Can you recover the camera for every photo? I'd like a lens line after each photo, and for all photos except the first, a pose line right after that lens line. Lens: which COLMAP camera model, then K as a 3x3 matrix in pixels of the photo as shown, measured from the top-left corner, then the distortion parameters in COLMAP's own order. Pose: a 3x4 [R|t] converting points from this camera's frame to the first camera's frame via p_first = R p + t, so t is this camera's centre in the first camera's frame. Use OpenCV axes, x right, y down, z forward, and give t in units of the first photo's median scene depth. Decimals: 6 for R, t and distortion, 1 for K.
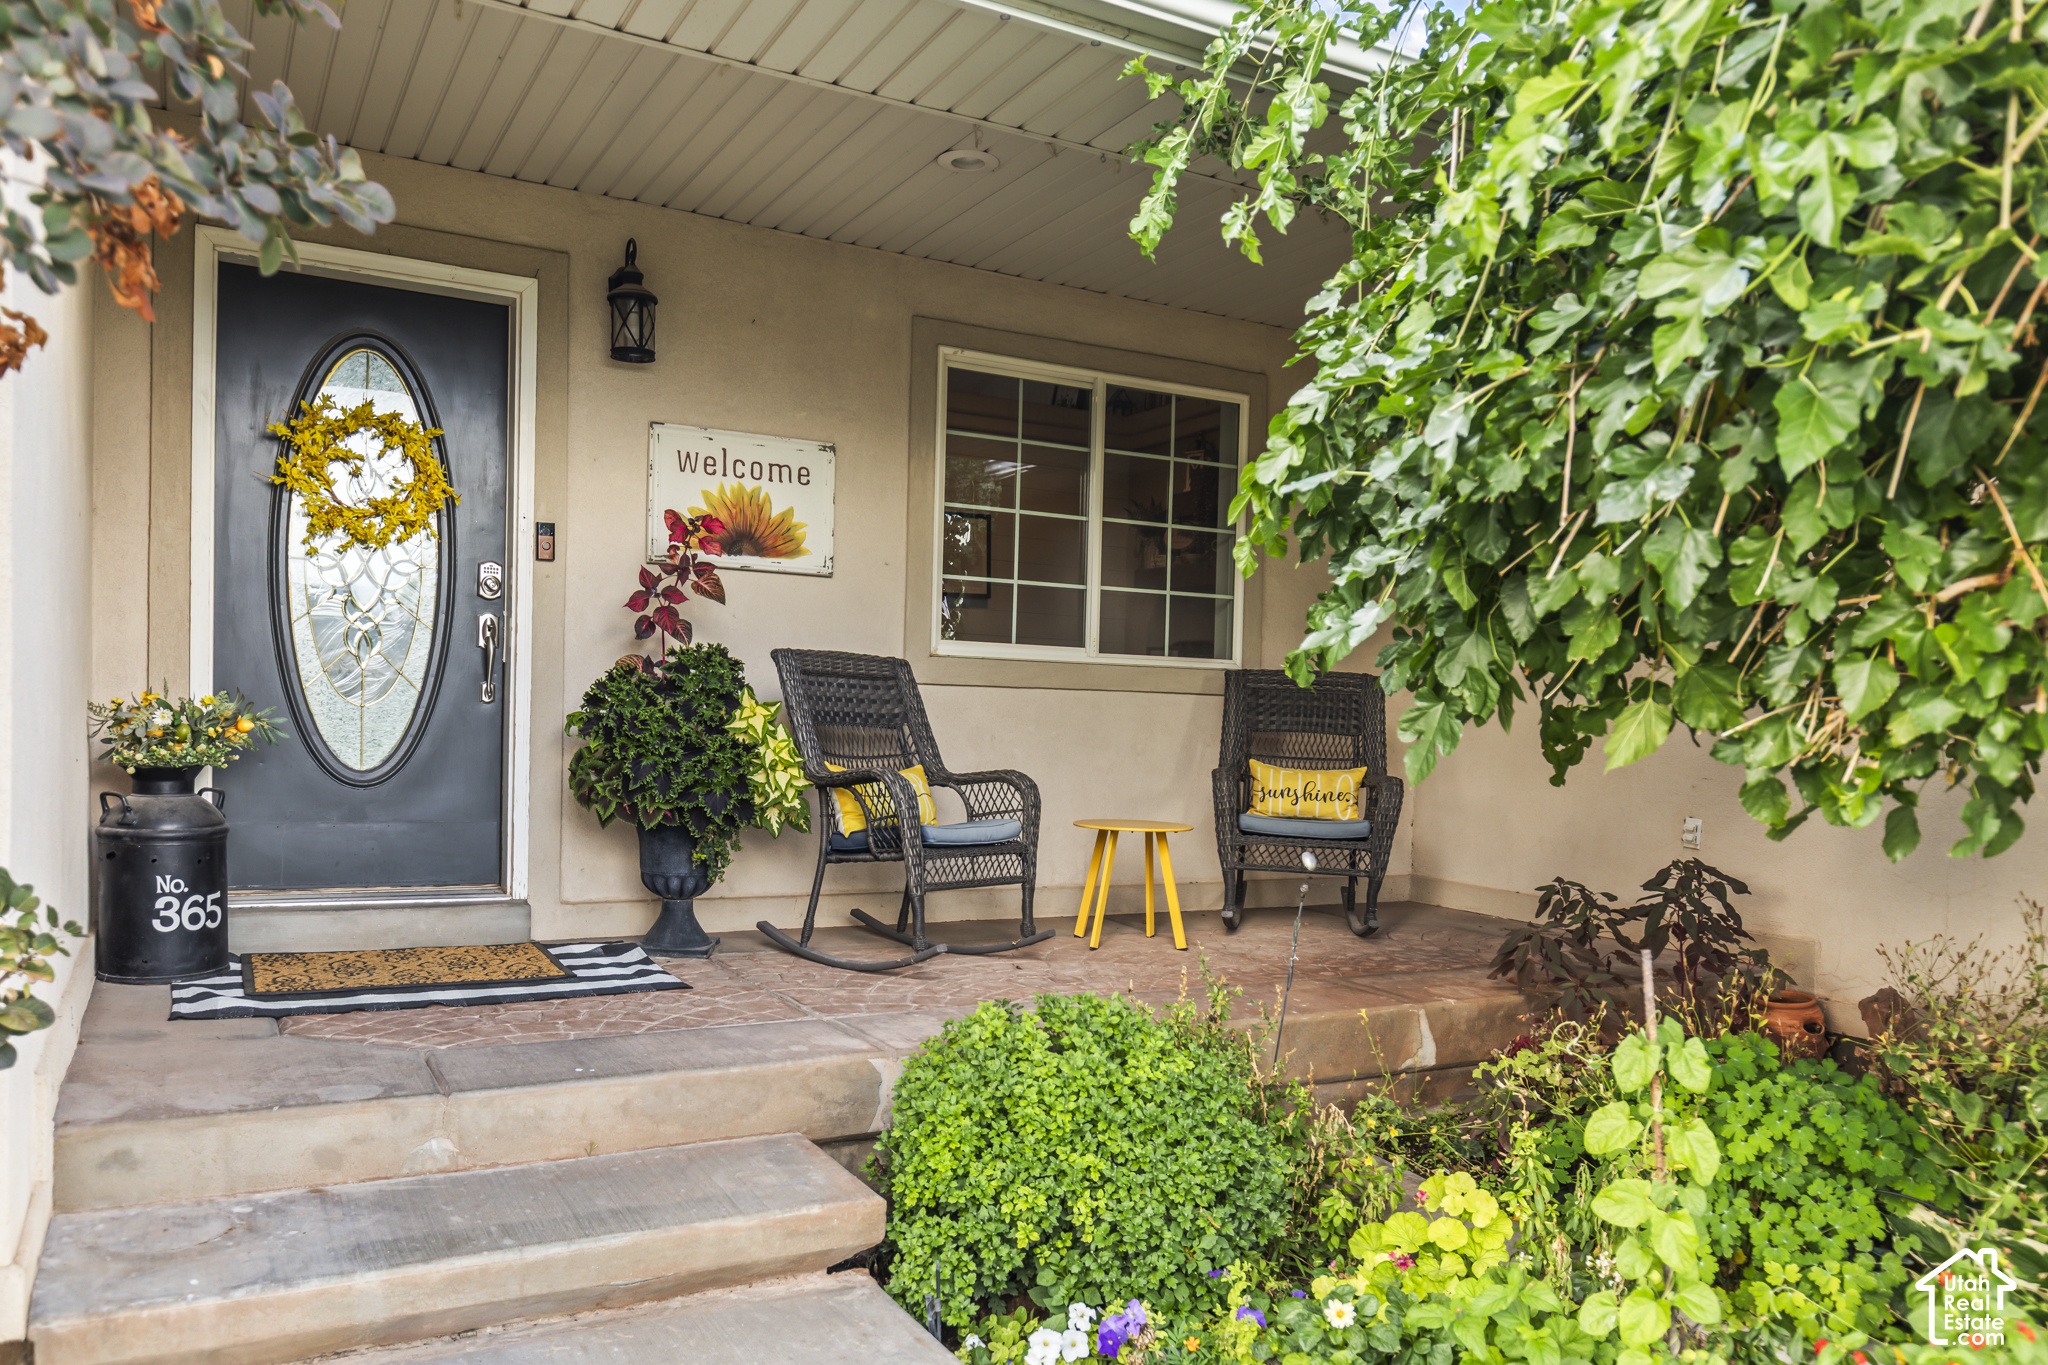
lens RADIAL K [[1409.4, 0, 1024.4], [0, 1409.4, 688.9], [0, 0, 1]] dist [0.001742, -0.000368]
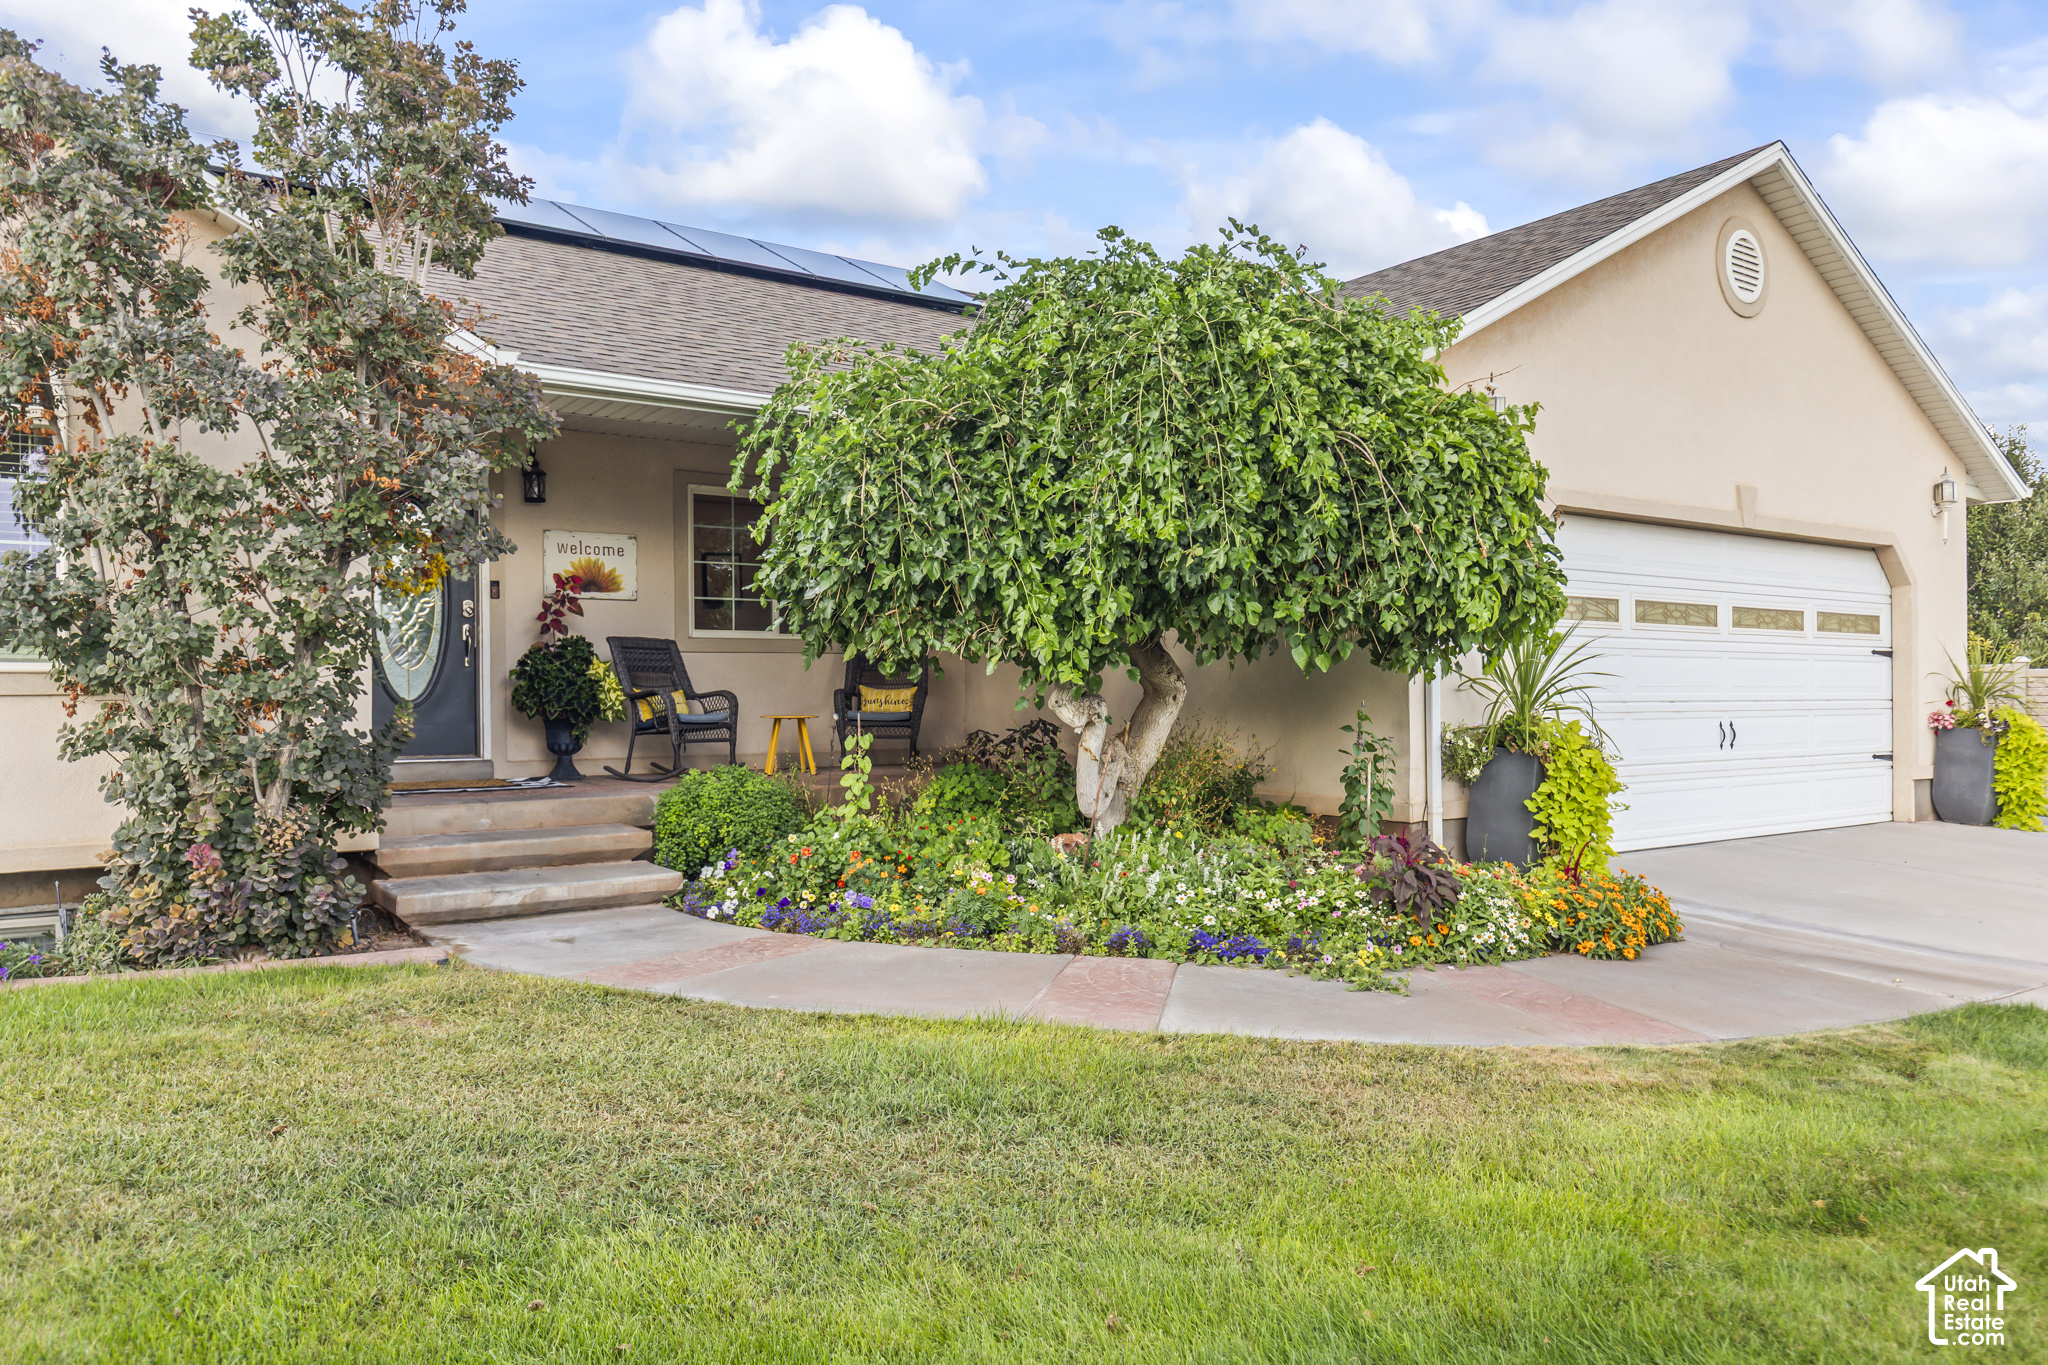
lens RADIAL K [[1409.4, 0, 1024.4], [0, 1409.4, 637.8], [0, 0, 1]] dist [0.001742, -0.000368]
pose [[0.994080, -0.033787, 0.103260, 0.229181], [0.036071, 0.999142, -0.020335, 0.039354], [-0.102484, 0.023939, 0.994447, -1.186716]]
